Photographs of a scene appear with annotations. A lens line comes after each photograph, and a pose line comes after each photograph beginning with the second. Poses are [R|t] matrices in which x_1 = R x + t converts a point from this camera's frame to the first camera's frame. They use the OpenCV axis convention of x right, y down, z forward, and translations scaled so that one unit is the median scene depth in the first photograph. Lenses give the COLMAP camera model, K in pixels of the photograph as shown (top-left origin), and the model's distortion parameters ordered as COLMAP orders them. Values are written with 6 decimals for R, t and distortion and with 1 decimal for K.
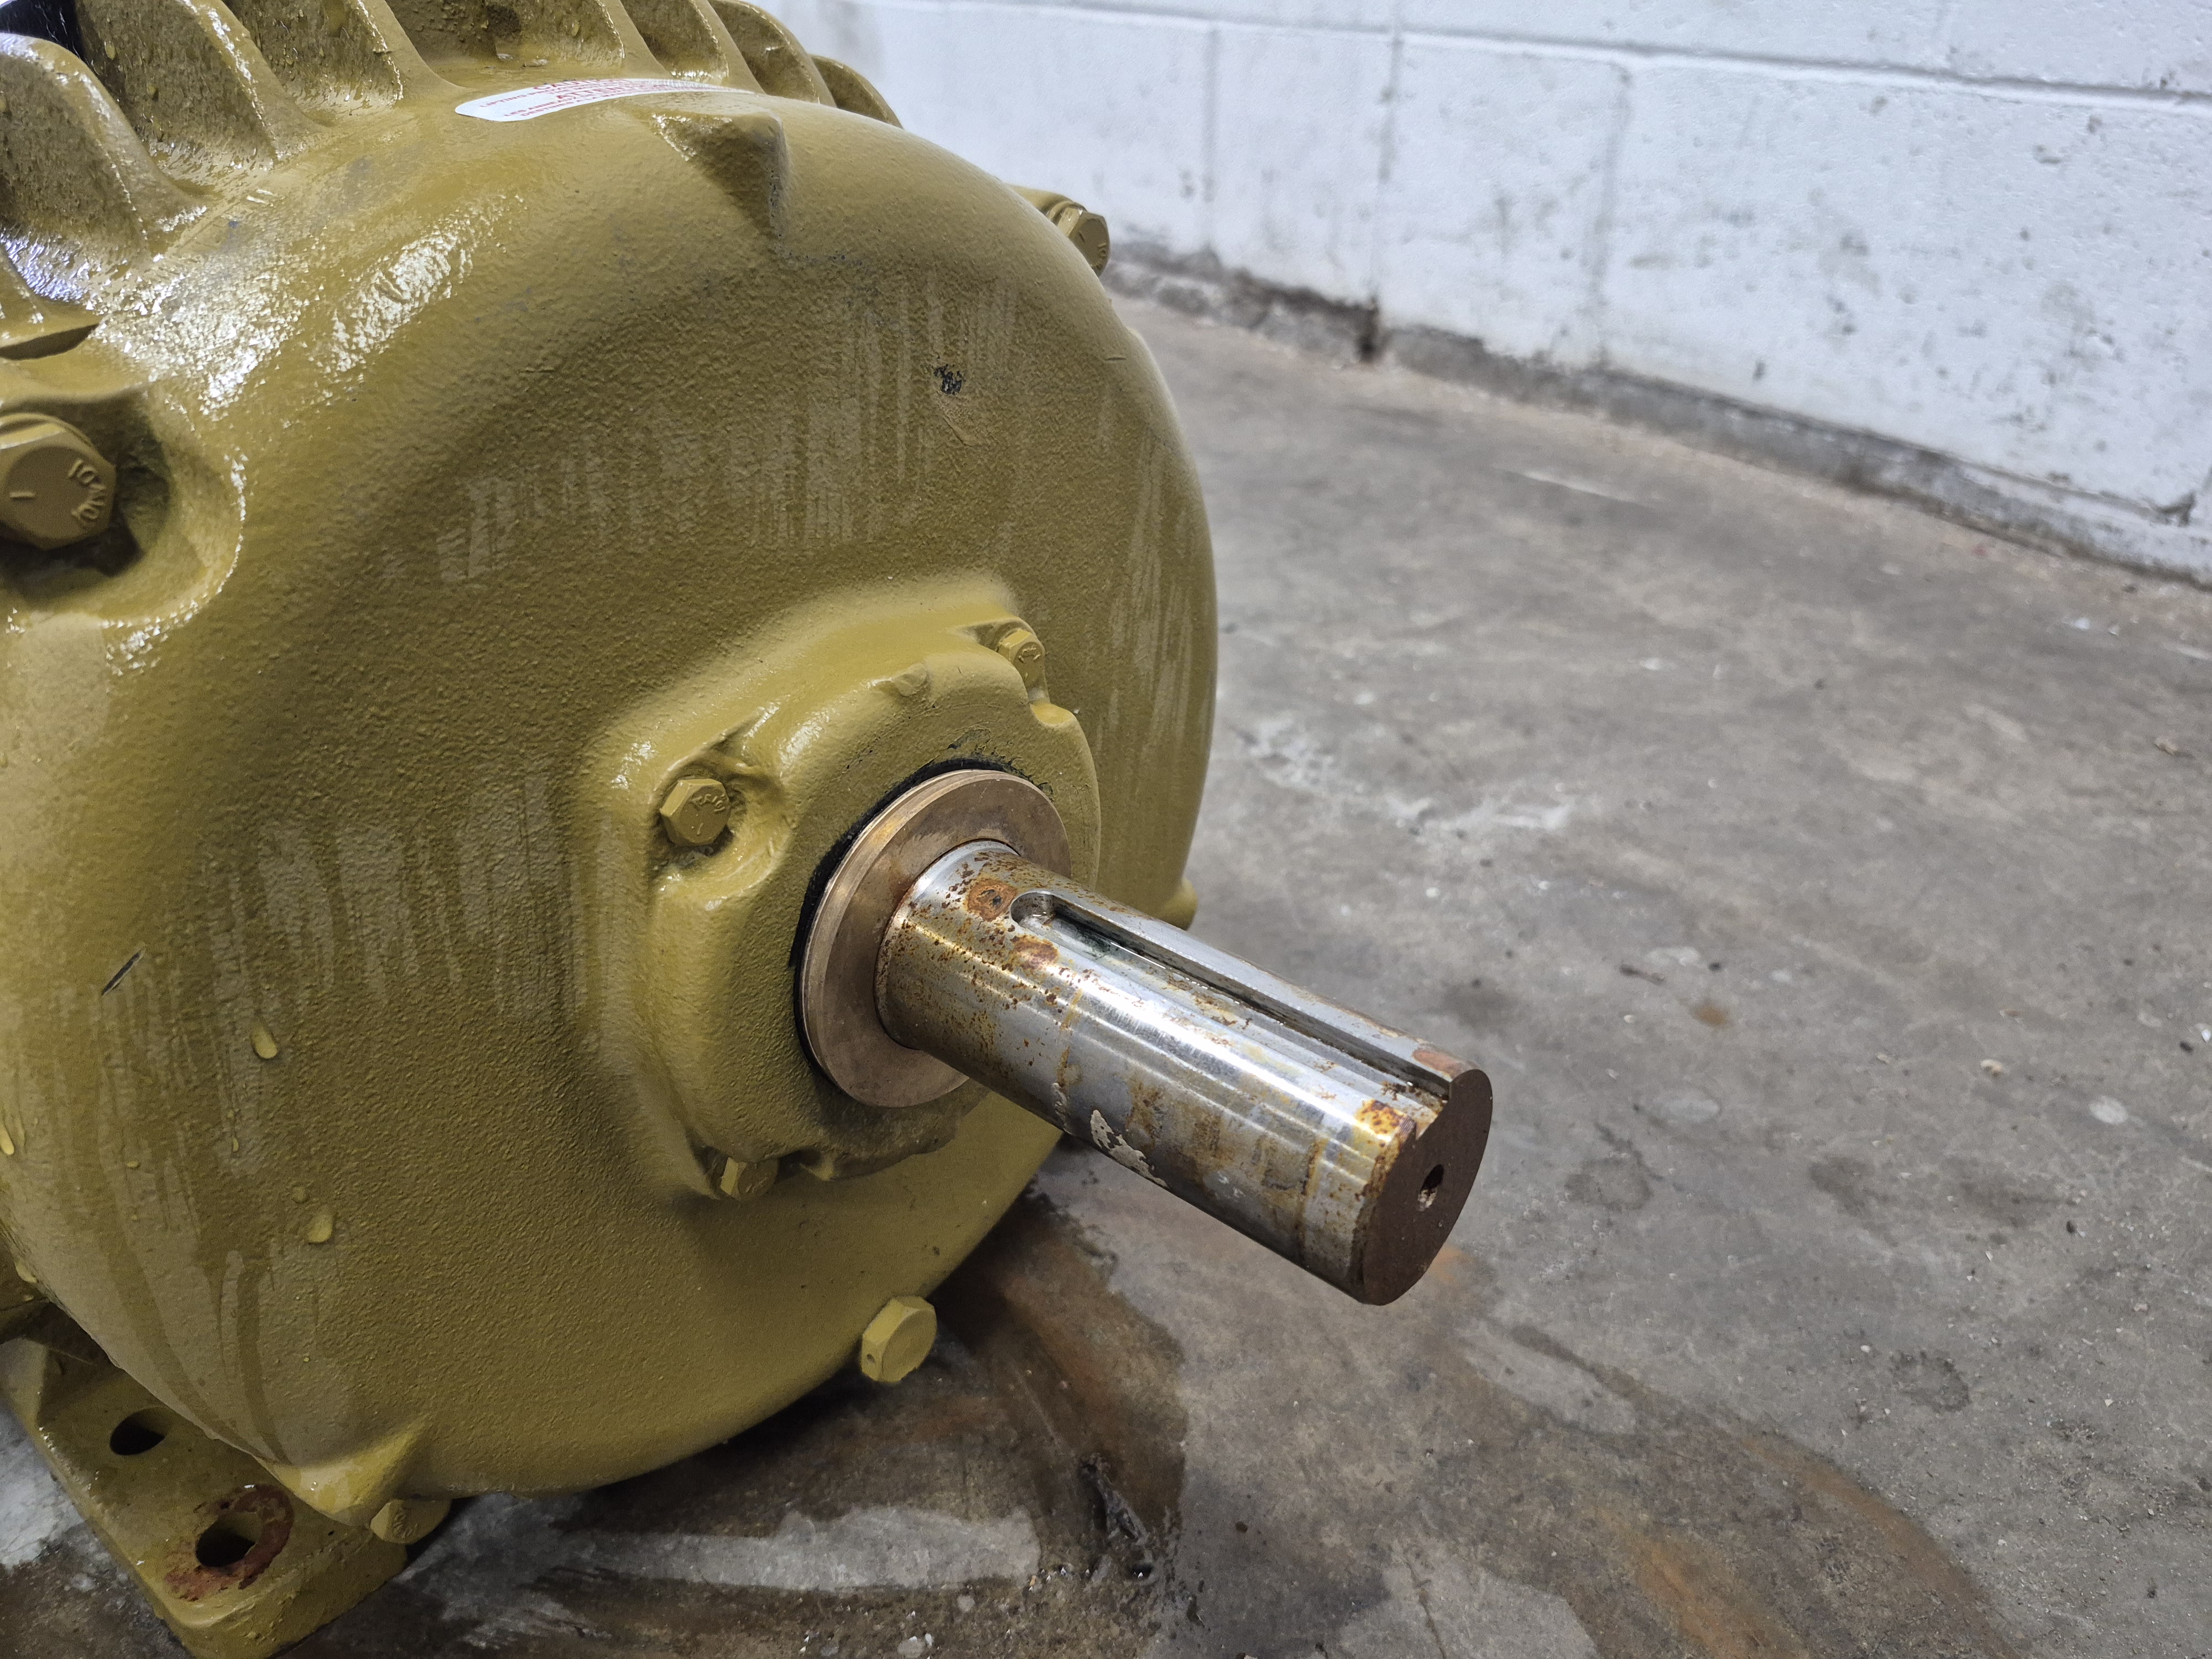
lens RADIAL K [[1638.6, 0, 1106.0], [0, 1638.6, 829.5], [0, 0, 1]] dist [-0.004828, -0.007673]
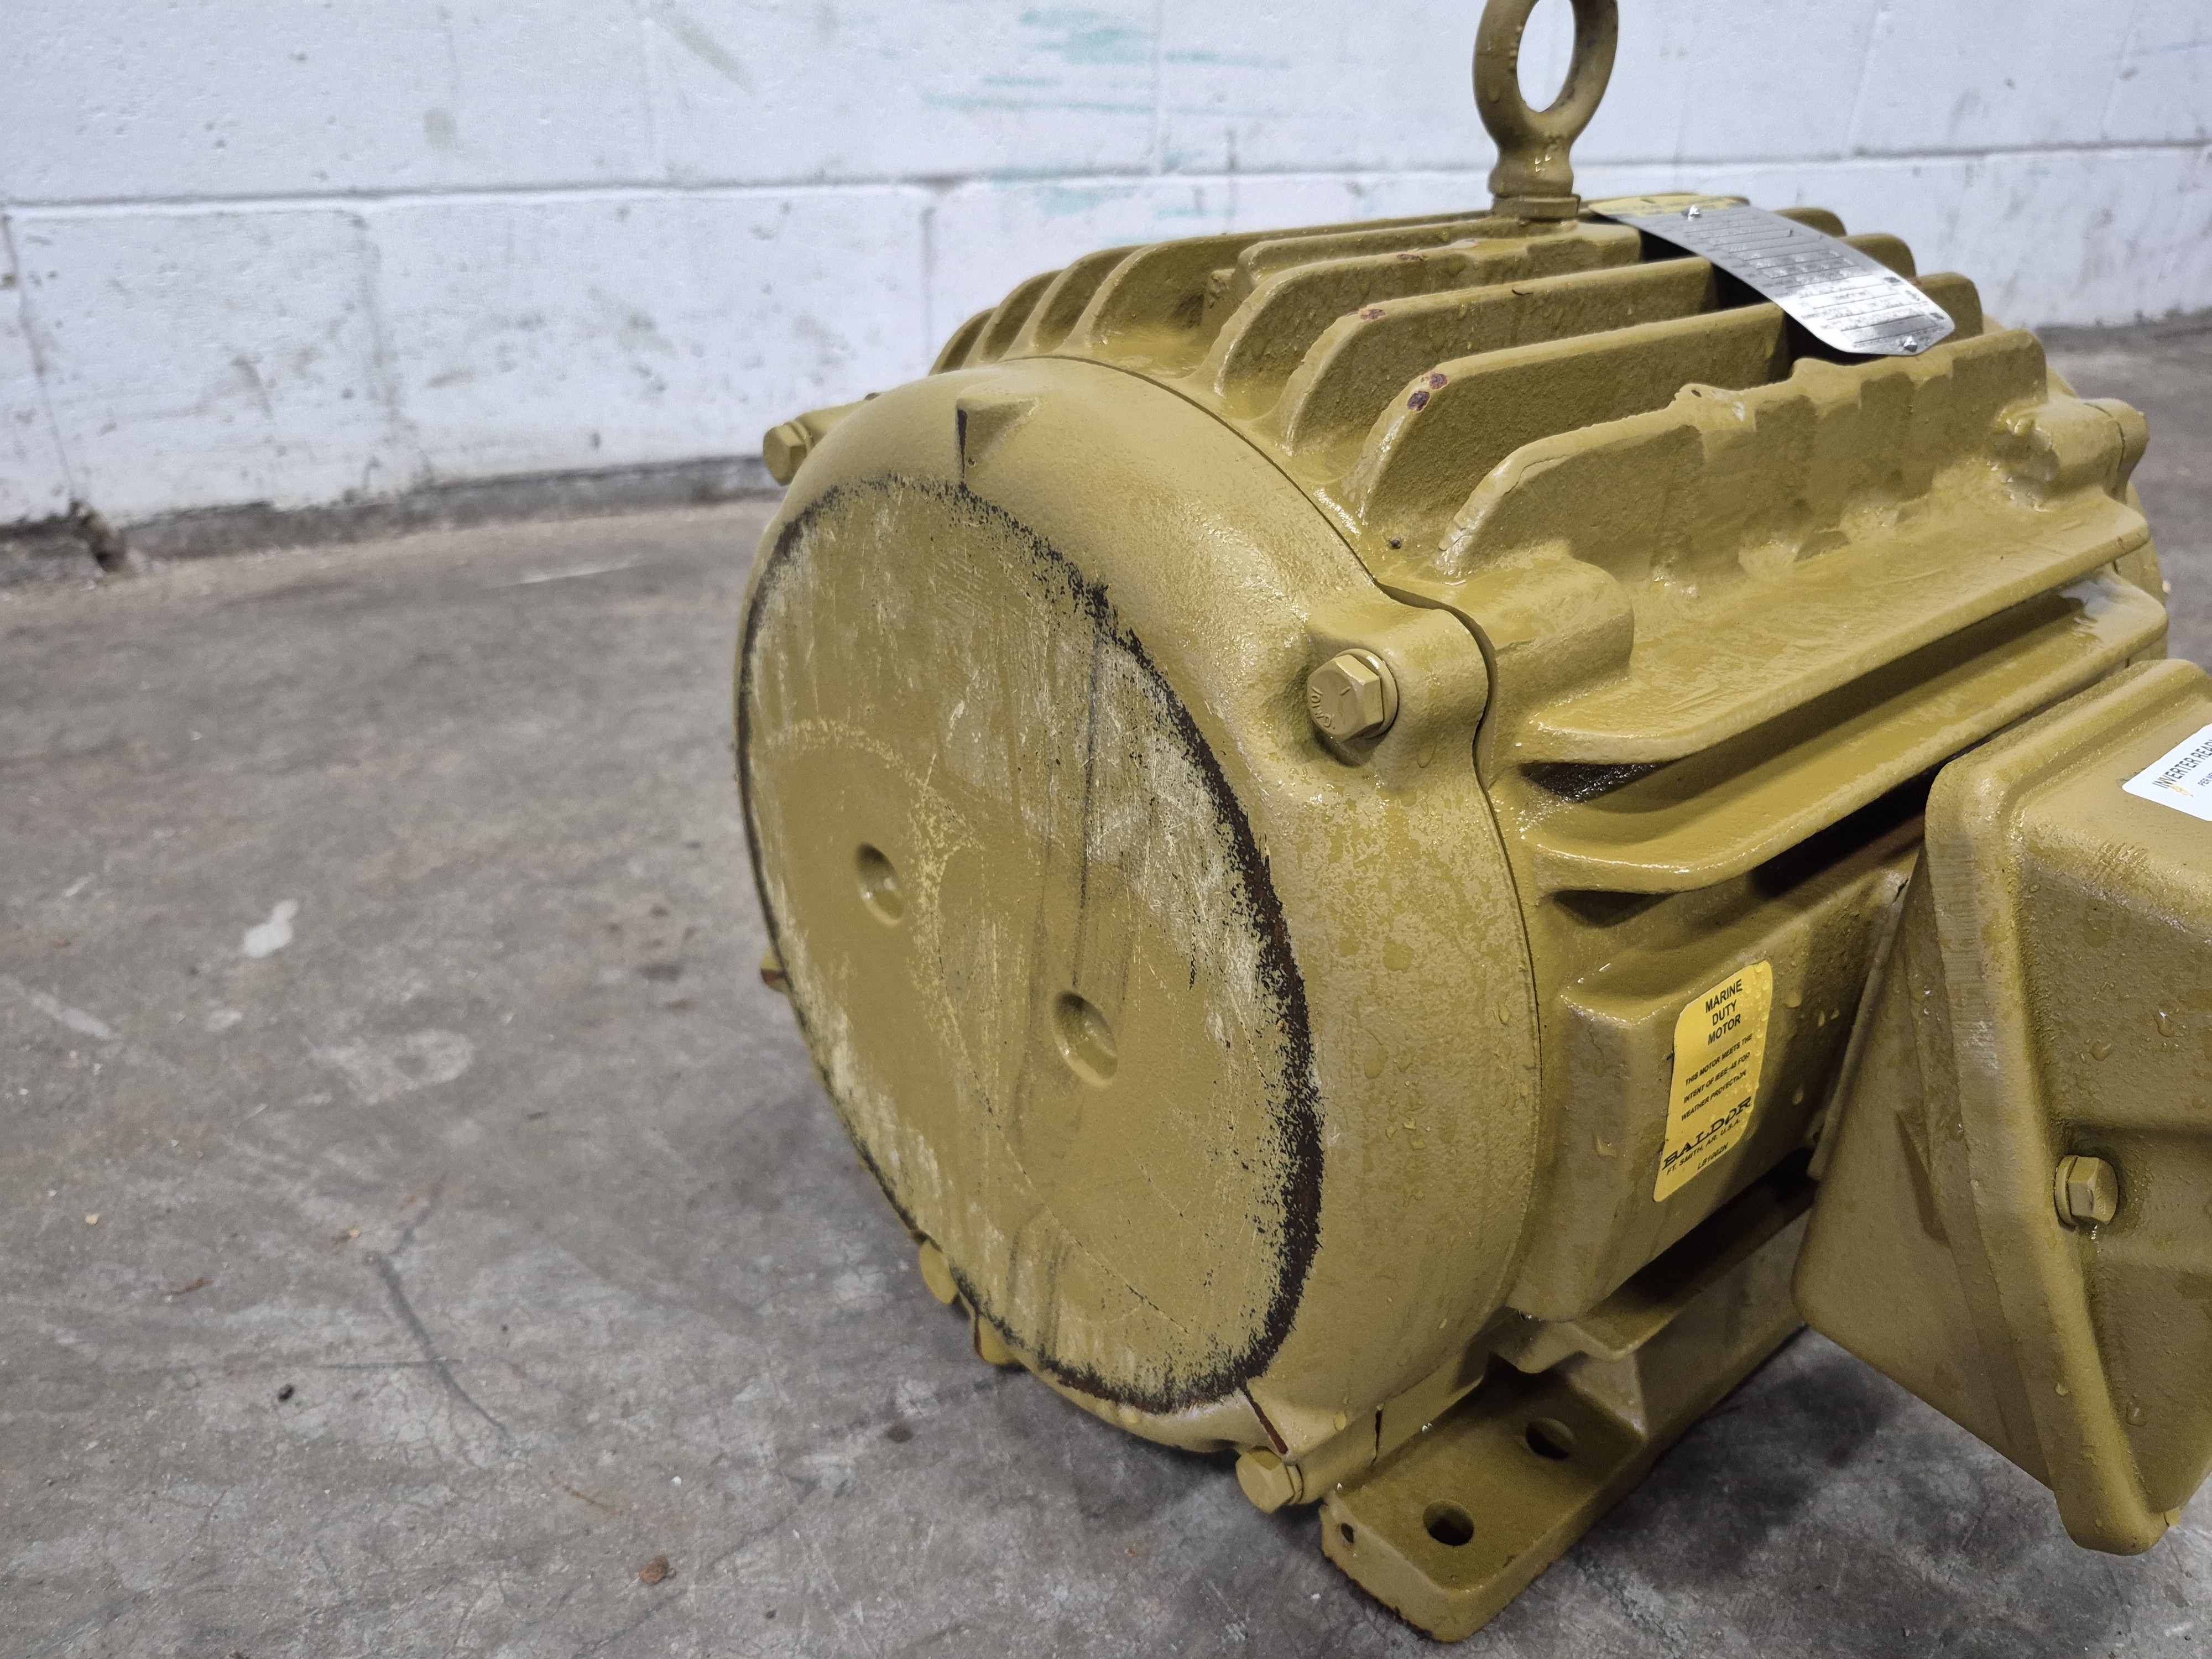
lens RADIAL K [[1596.1, 0, 1101.9], [0, 1596.1, 814.5], [0, 0, 1]] dist [0.003037, -0.034375]
pose [[0.191902, -0.439929, 0.877289, -0.729898], [0.467712, 0.826858, 0.312331, -0.269329], [-0.862797, 0.350382, 0.364436, 0.390853]]
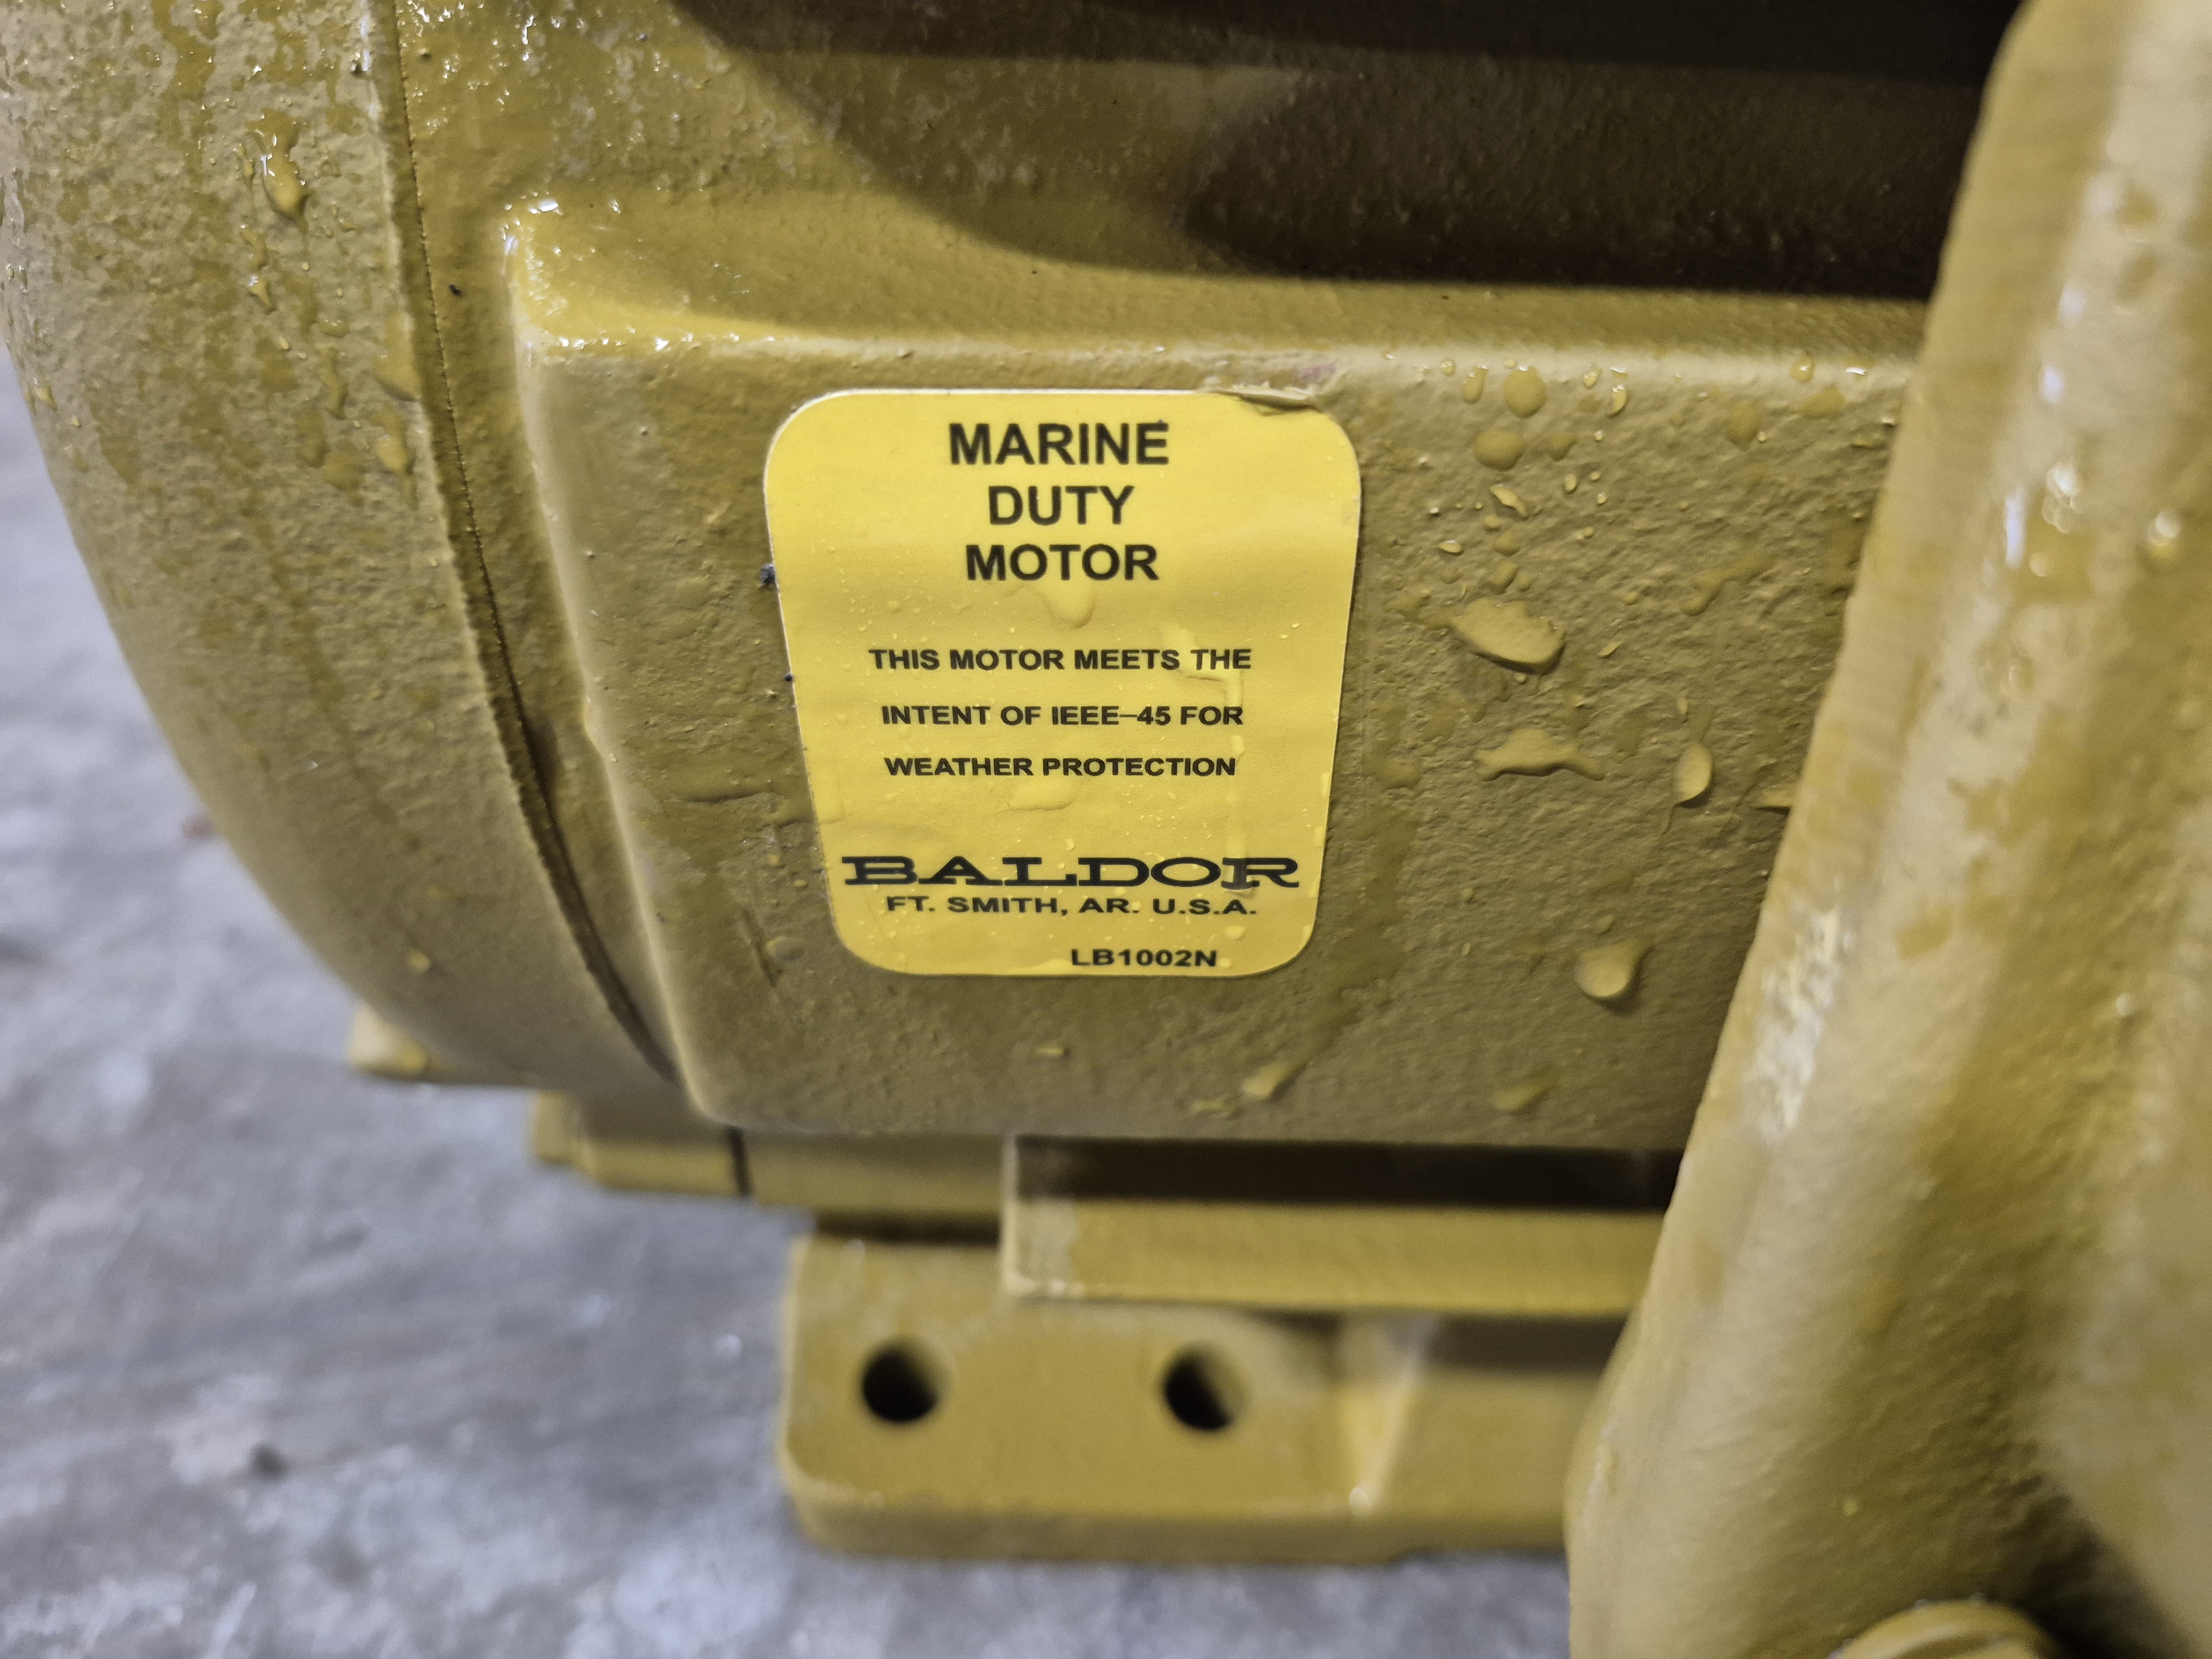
lens RADIAL K [[1623.7, 0, 1106.0], [0, 1623.7, 829.5], [0, 0, 1]] dist [0.017717, -0.066449]
pose [[0.779723, -0.415905, 0.468033, -0.466489], [0.289686, 0.902320, 0.319219, -0.069612], [-0.555080, -0.113320, 0.824042, 0.321049]]
